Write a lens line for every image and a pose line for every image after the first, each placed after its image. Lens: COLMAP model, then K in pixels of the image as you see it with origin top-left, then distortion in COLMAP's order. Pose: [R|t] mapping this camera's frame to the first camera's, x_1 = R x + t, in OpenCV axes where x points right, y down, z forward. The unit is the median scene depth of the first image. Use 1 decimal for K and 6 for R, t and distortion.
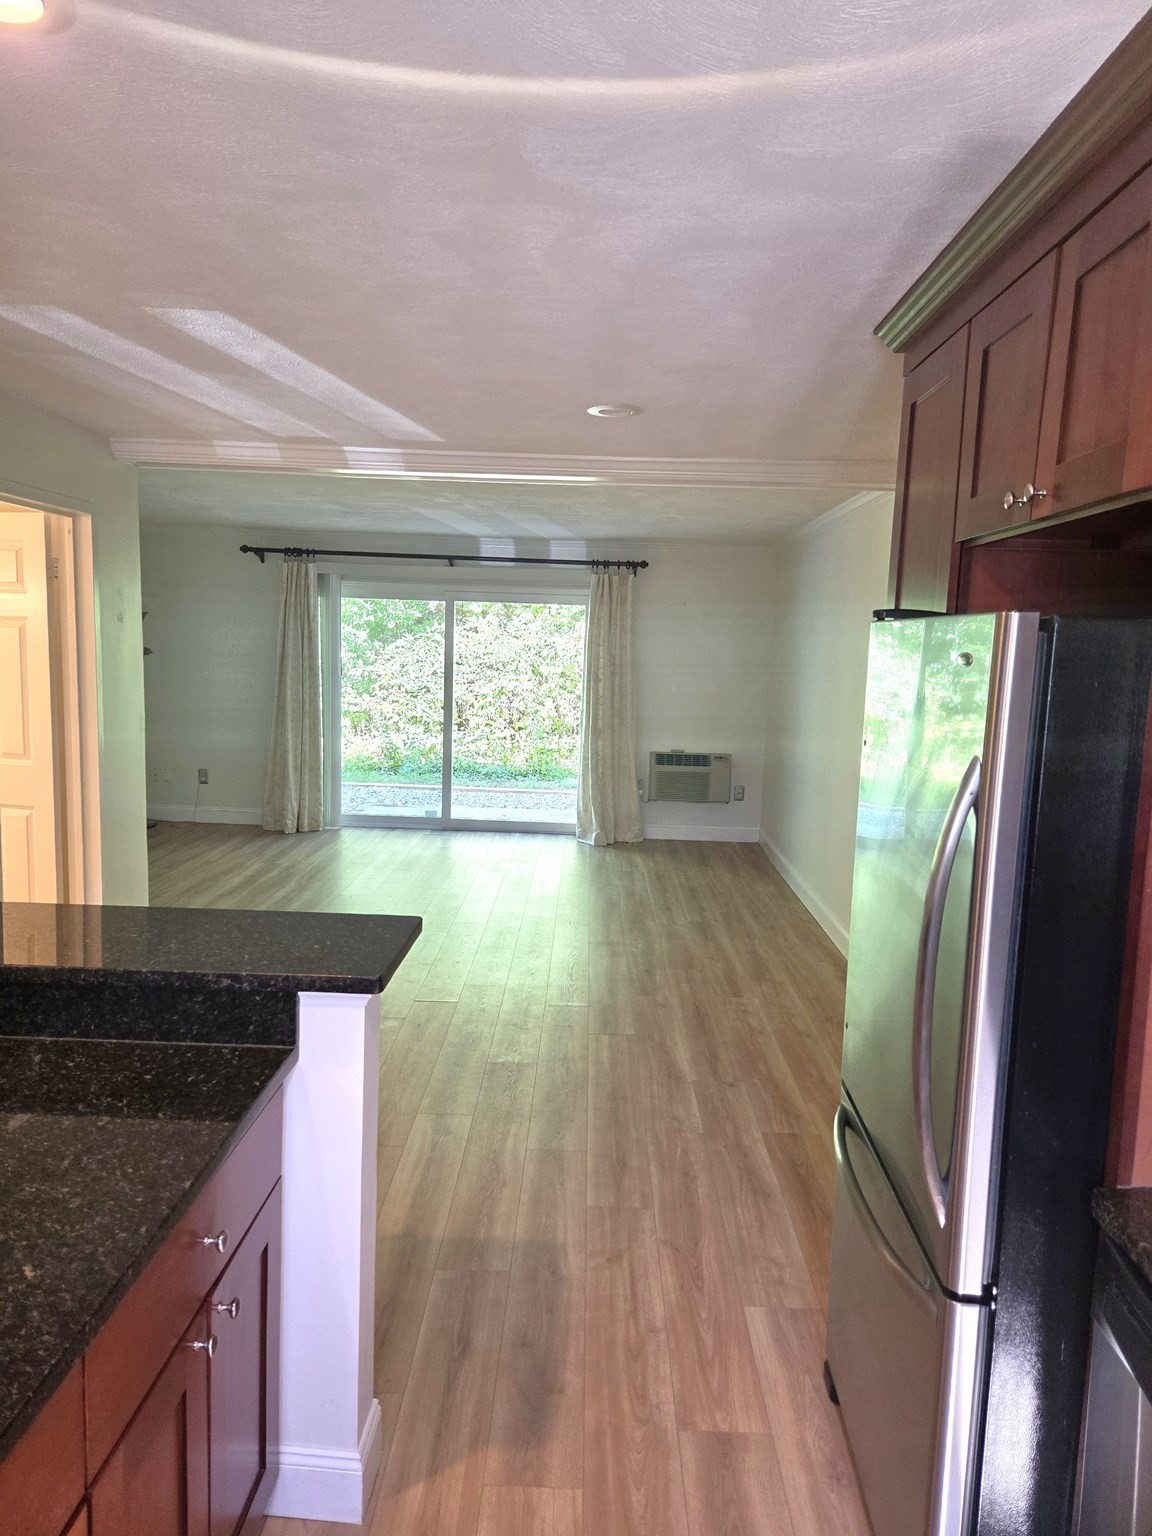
lens RADIAL K [[1017.1, 0, 576.0], [0, 1017.1, 768.0], [0, 0, 1]] dist [0.071647, -0.061937]
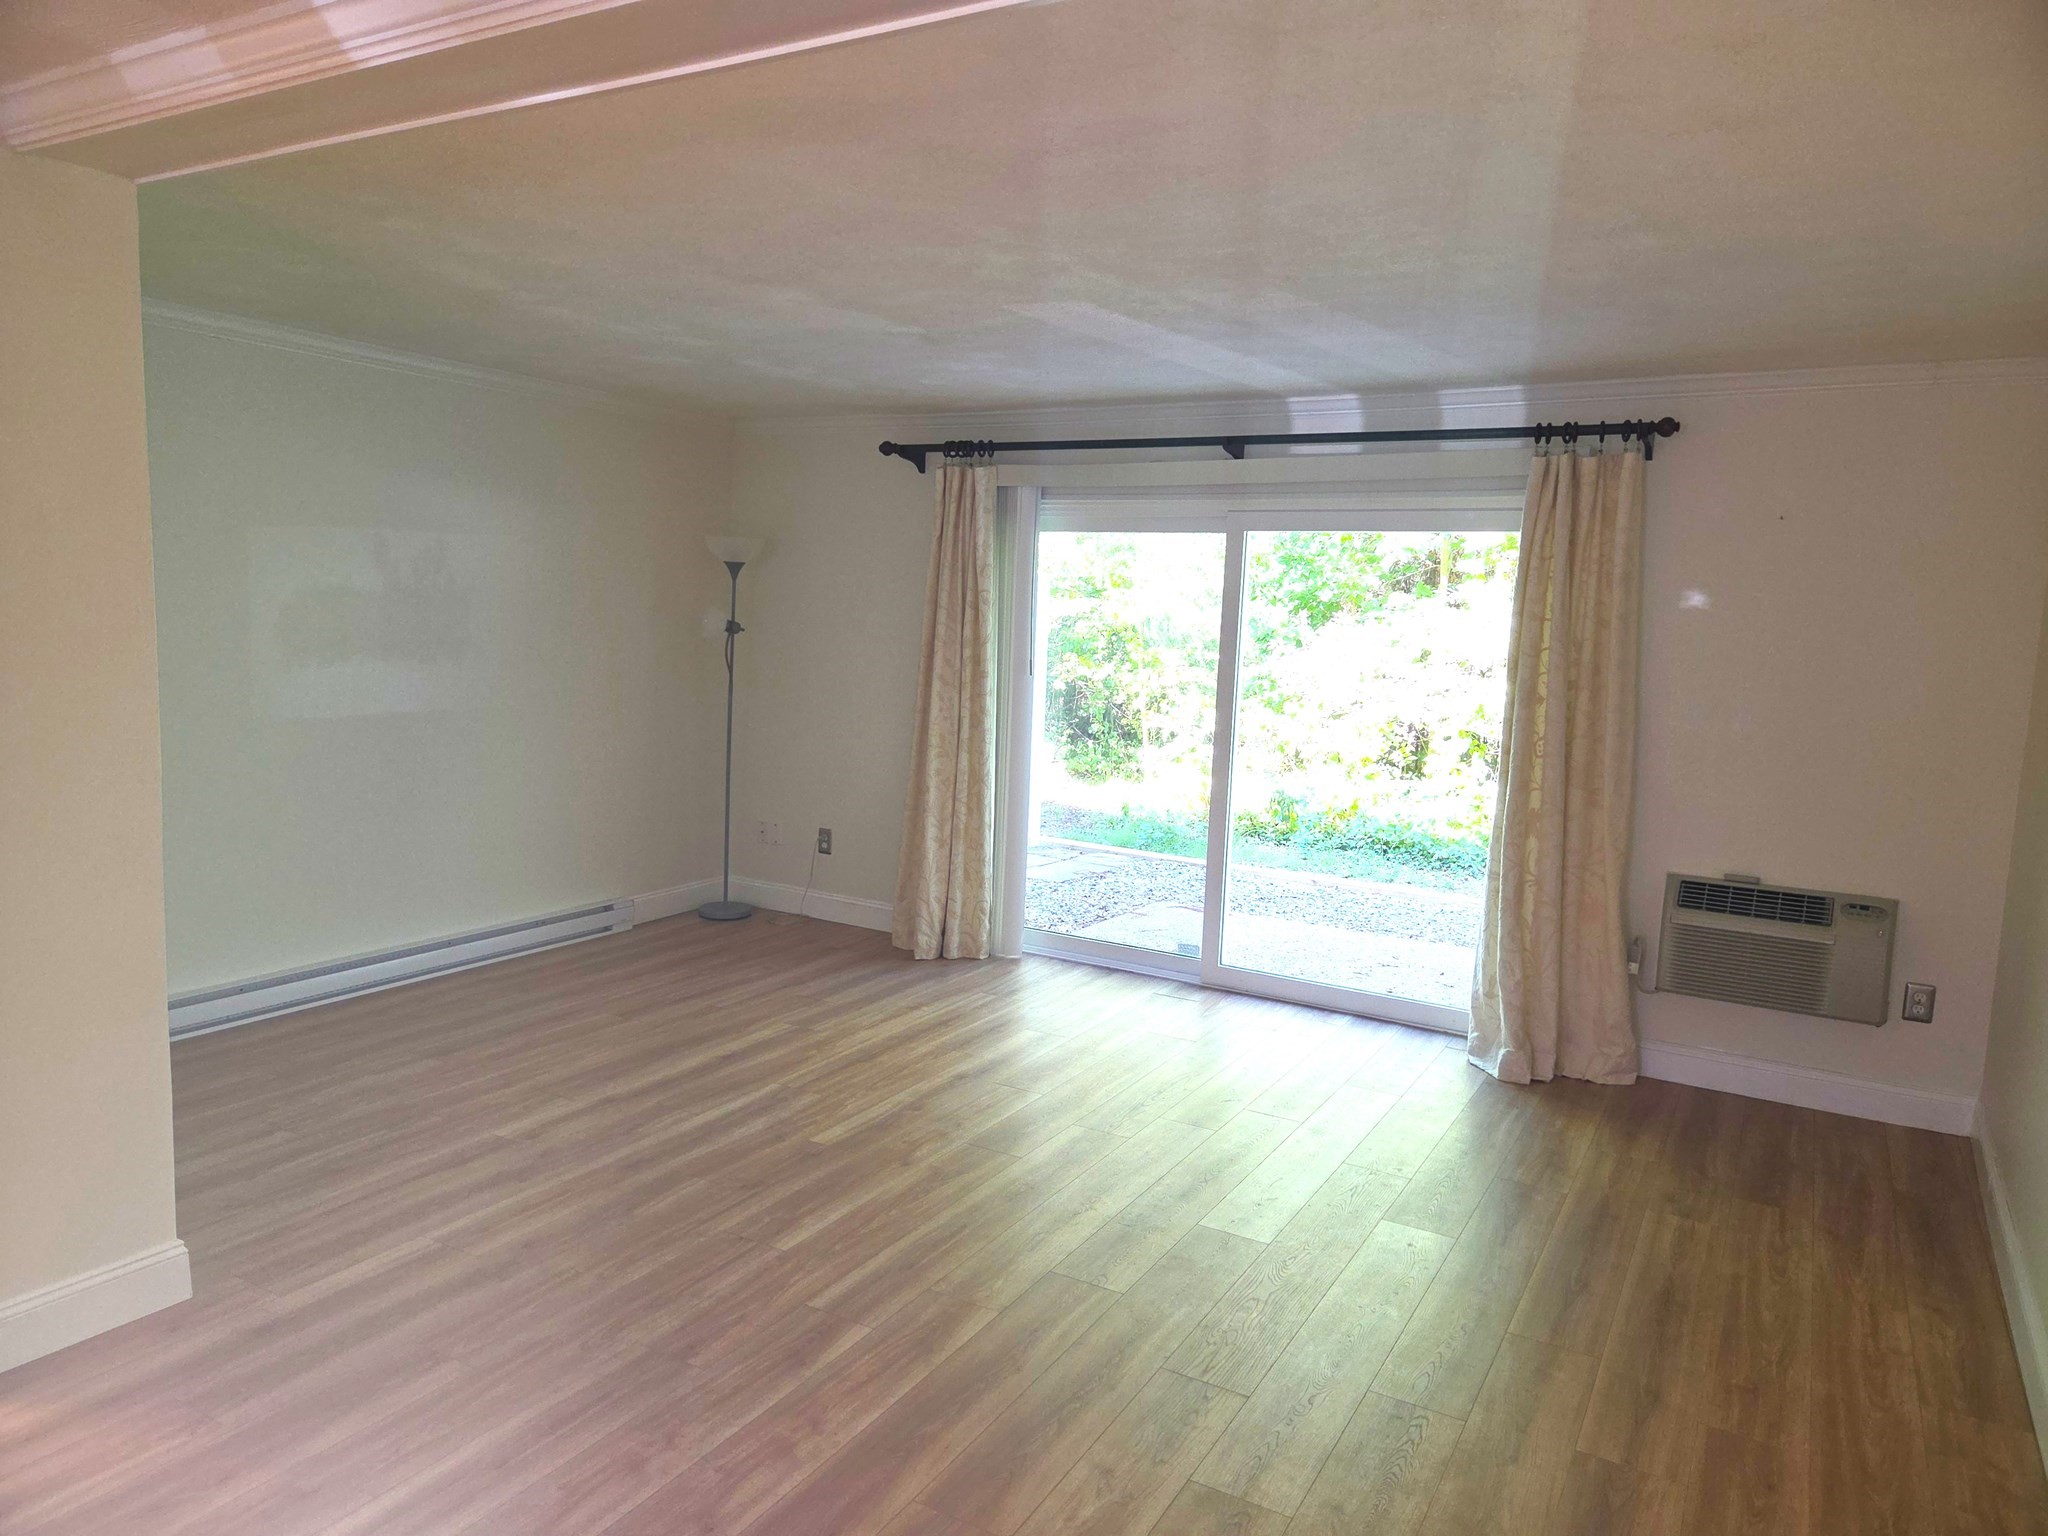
lens RADIAL K [[1356.2, 0, 1024.0], [0, 1356.2, 768.0], [0, 0, 1]] dist [0.071647, -0.061937]
pose [[0.874279, 0.058931, -0.481834, 0.113921], [-0.070893, 0.997462, -0.006639, -0.037780], [0.480219, 0.039963, 0.876238, 0.381415]]
